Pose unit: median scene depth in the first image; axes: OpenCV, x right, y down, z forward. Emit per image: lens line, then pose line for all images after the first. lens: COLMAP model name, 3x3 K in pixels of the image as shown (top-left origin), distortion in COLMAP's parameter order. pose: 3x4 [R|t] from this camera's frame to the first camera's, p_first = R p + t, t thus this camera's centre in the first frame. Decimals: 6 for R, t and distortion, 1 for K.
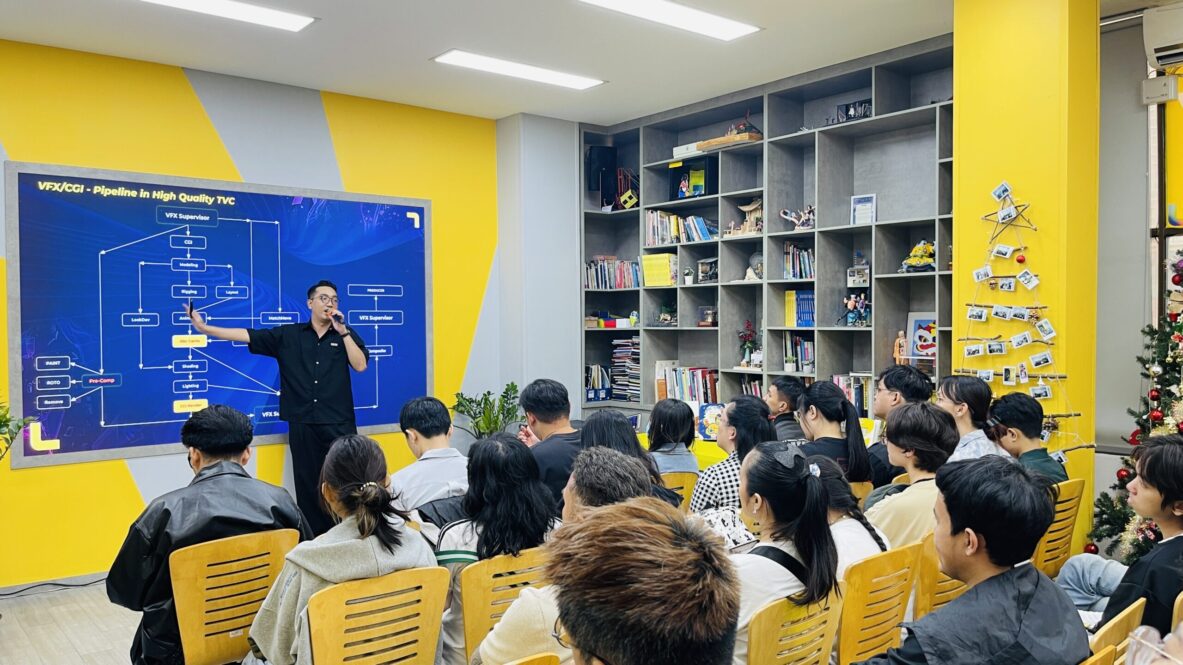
lens RADIAL K [[904.3, 0, 599.8], [0, 904.3, 343.3], [0, 0, 1]] dist [0.059320, -0.088558]
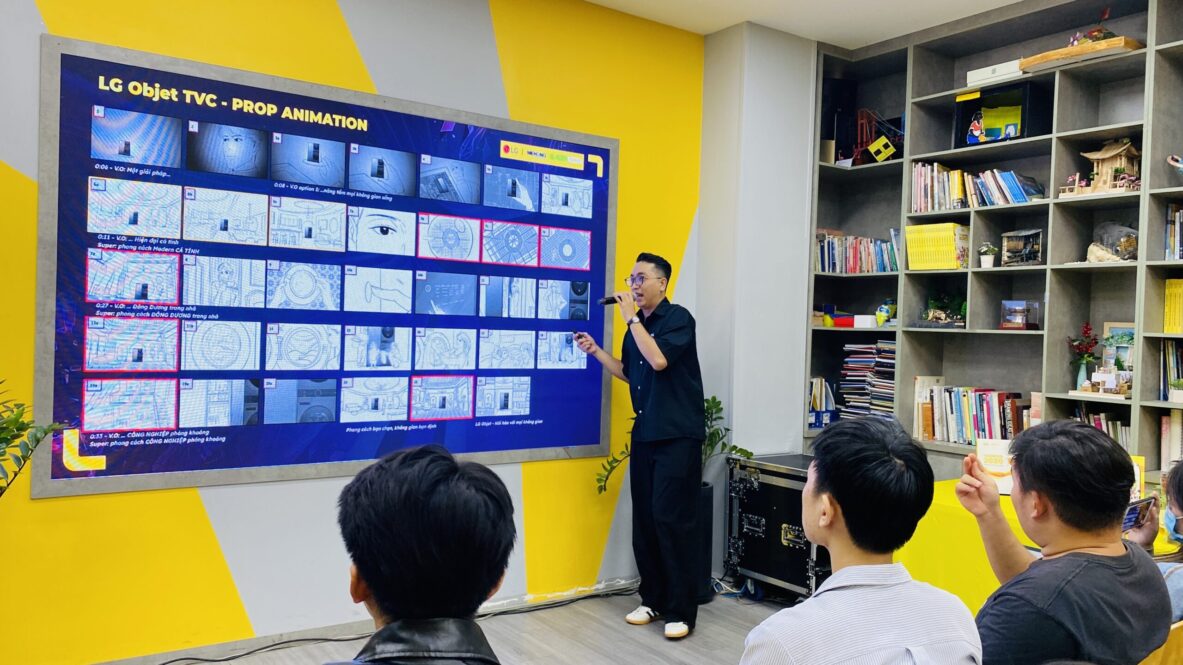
lens RADIAL K [[913.2, 0, 580.2], [0, 913.2, 336.3], [0, 0, 1]] dist [0.022438, -0.032947]
pose [[0.994711, 0.040200, -0.094519, -0.143762], [-0.041591, 0.999053, -0.012788, 0.008938], [0.093915, 0.016652, 0.995441, 0.281975]]
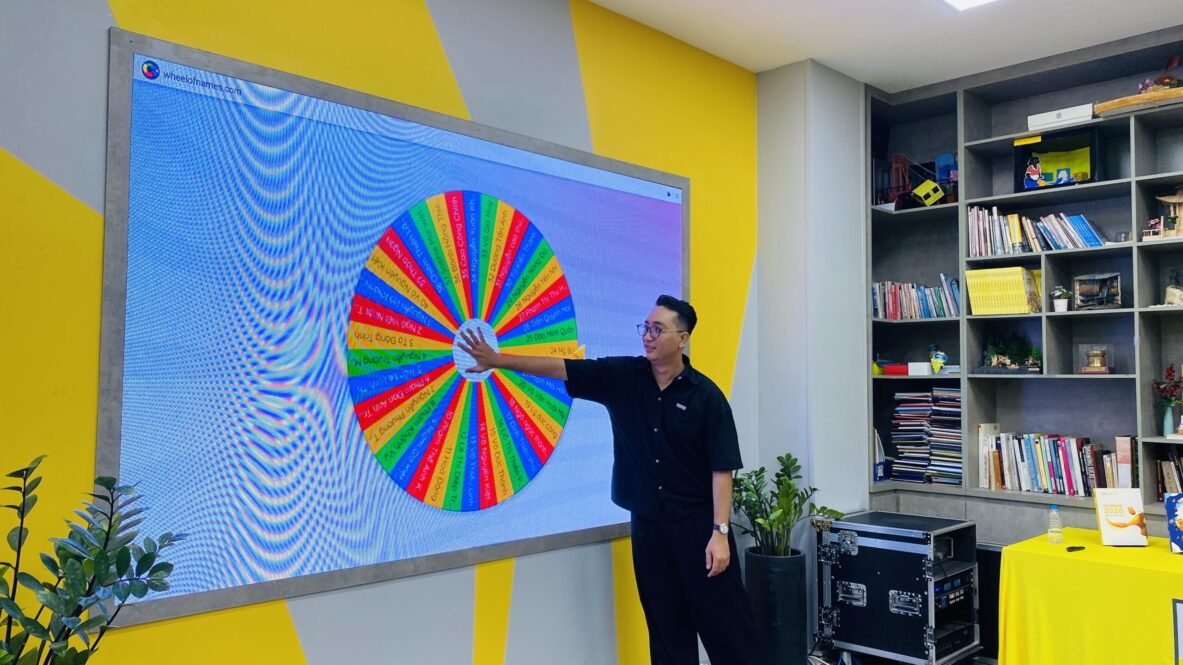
lens RADIAL K [[913.2, 0, 589.7], [0, 913.2, 330.2], [0, 0, 1]] dist [0.022438, -0.032947]
pose [[0.996026, 0.018072, 0.087214, -0.319333], [-0.011151, 0.996796, -0.079204, 0.007226], [-0.088366, 0.077917, 0.993036, 0.354256]]
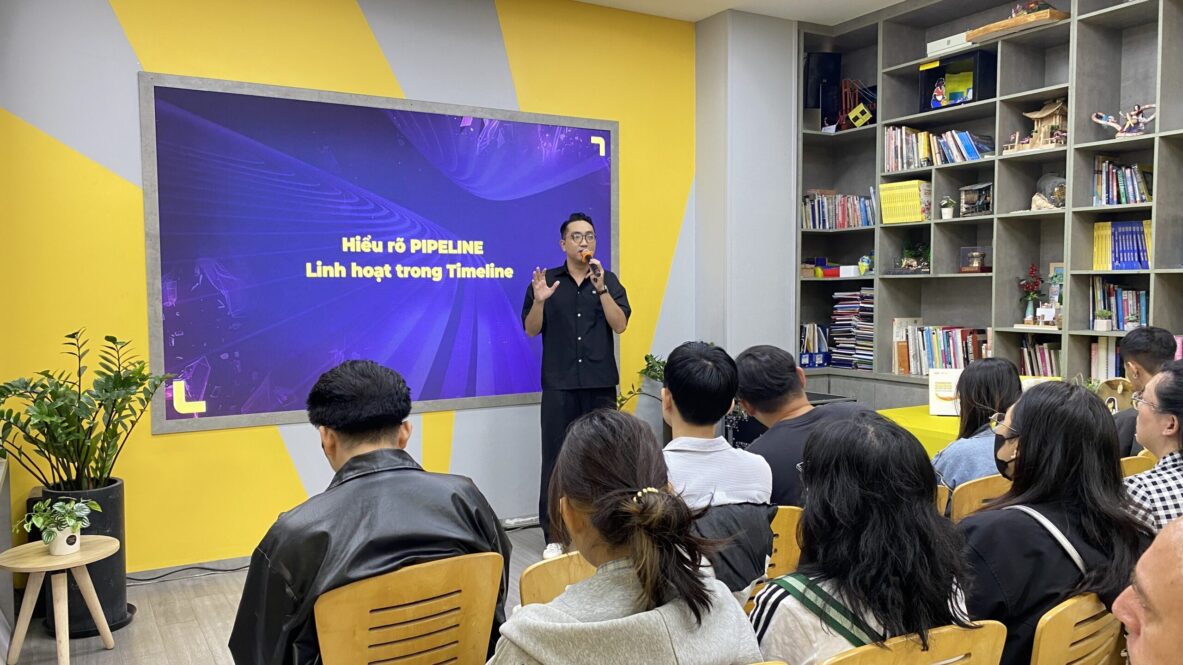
lens RADIAL K [[913.2, 0, 578.5], [0, 913.2, 340.7], [0, 0, 1]] dist [0.022438, -0.032947]
pose [[0.984221, 0.009547, -0.176684, -0.074175], [-0.003764, 0.999447, 0.033040, 0.014703], [0.176902, -0.031854, 0.983713, 0.170093]]
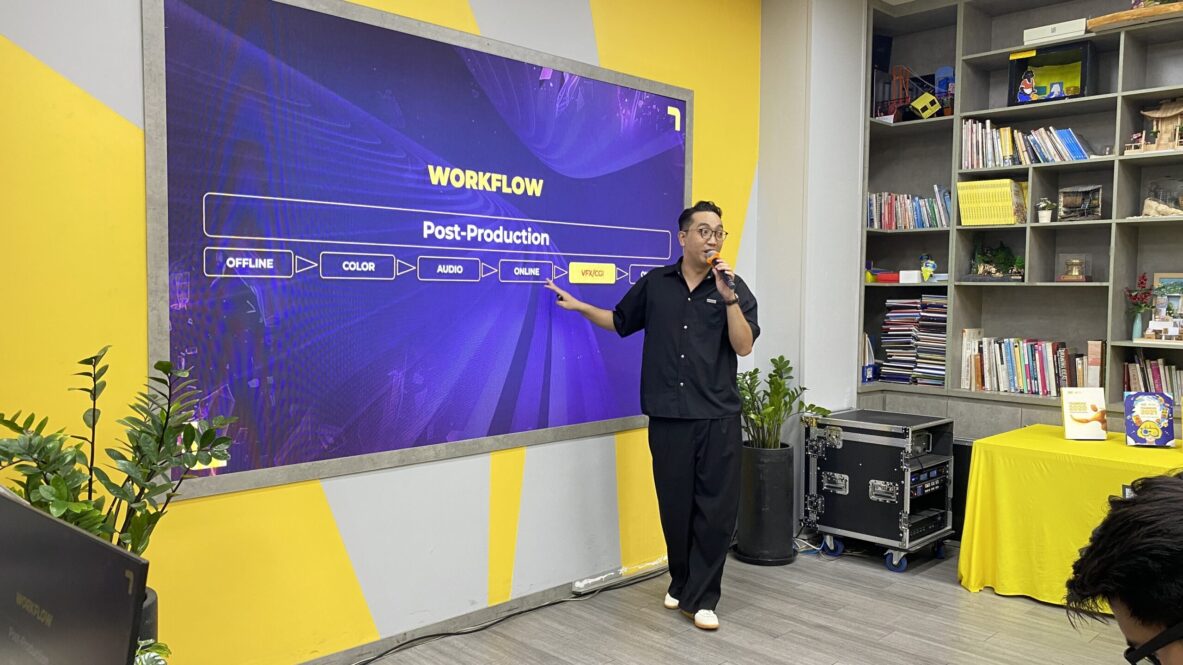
lens RADIAL K [[913.2, 0, 602.5], [0, 913.2, 338.6], [0, 0, 1]] dist [0.022438, -0.032947]
pose [[0.995870, 0.012638, 0.089909, -0.318213], [-0.015363, 0.999441, 0.029685, 0.010357], [-0.089484, -0.030944, 0.995507, 0.313427]]
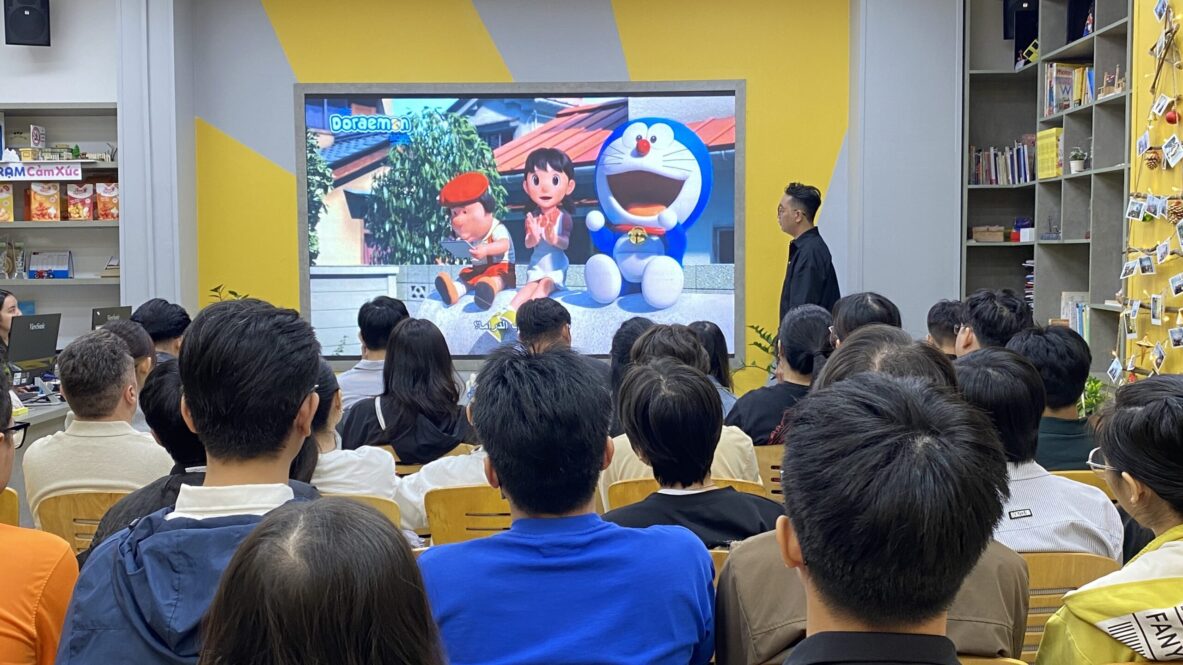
lens RADIAL K [[1329.7, 0, 568.7], [0, 1329.7, 306.6], [0, 0, 1]] dist [0.078842, 0.000000]
pose [[0.739868, 0.030281, -0.672071, 0.489900], [-0.016020, 0.999496, 0.027397, 0.009839], [0.672562, -0.009504, 0.739980, 0.037399]]
